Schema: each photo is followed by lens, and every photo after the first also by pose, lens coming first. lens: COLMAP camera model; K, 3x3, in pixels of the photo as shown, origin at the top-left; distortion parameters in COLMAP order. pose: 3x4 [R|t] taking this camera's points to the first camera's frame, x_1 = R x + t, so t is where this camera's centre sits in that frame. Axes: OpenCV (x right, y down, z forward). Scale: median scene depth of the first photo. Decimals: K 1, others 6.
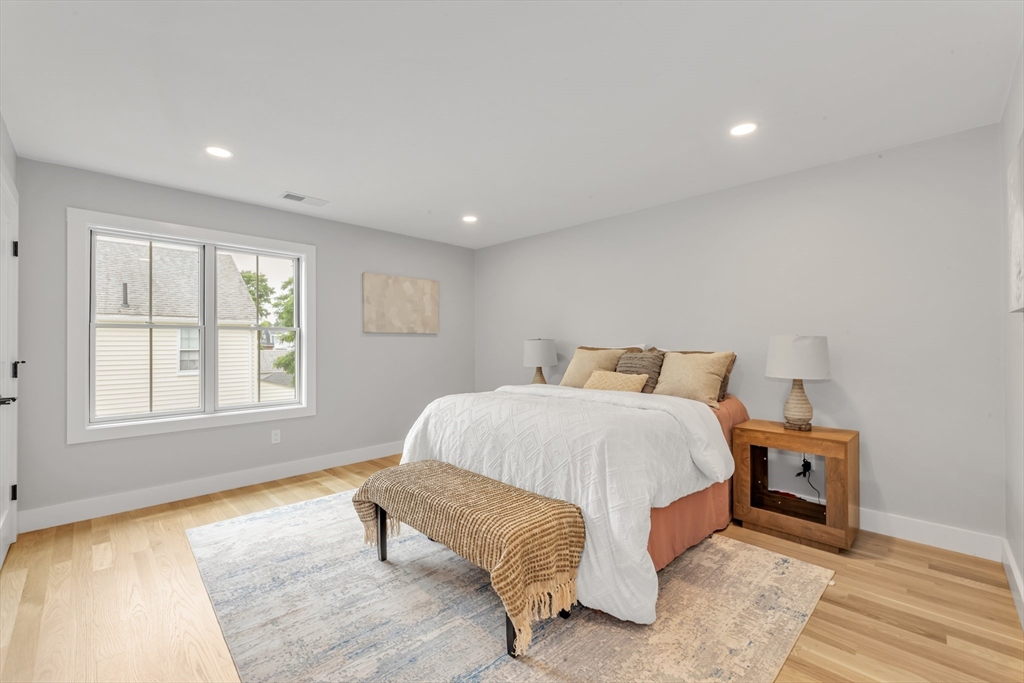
lens RADIAL K [[423.4, 0, 506.1], [0, 423.4, 341.5], [0, 0, 1]] dist [-0.001543, -0.000108]
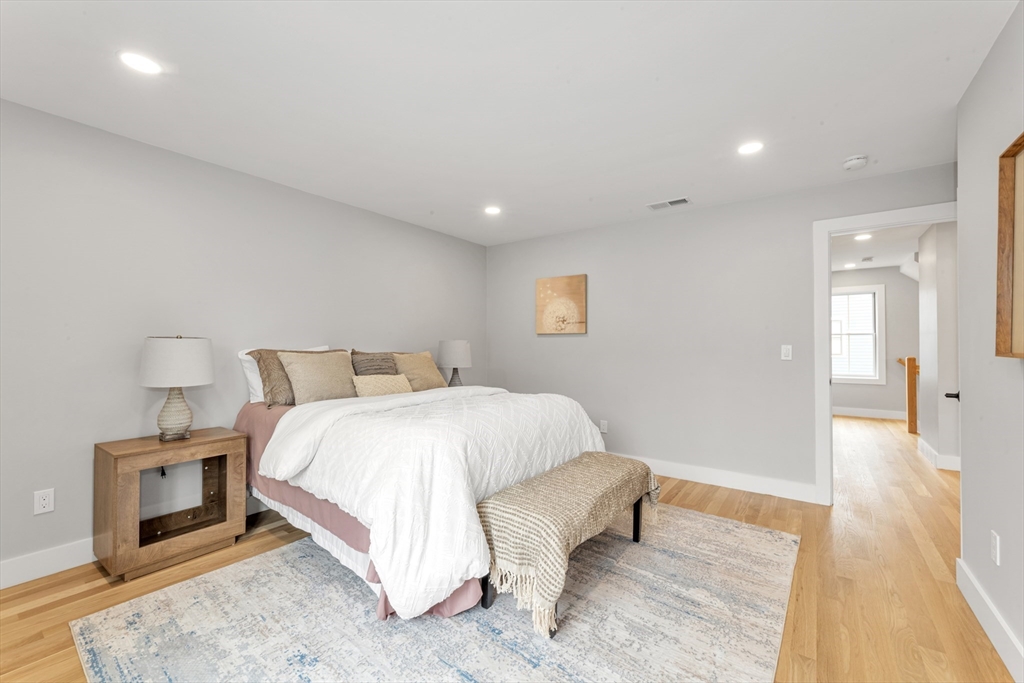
lens RADIAL K [[423.4, 0, 506.1], [0, 423.4, 341.5], [0, 0, 1]] dist [-0.001543, -0.000108]
pose [[-0.155217, 0.010496, 0.987825, -1.264231], [0.005170, 0.999938, -0.009813, 0.001397], [-0.987867, 0.003584, -0.155262, 1.469598]]
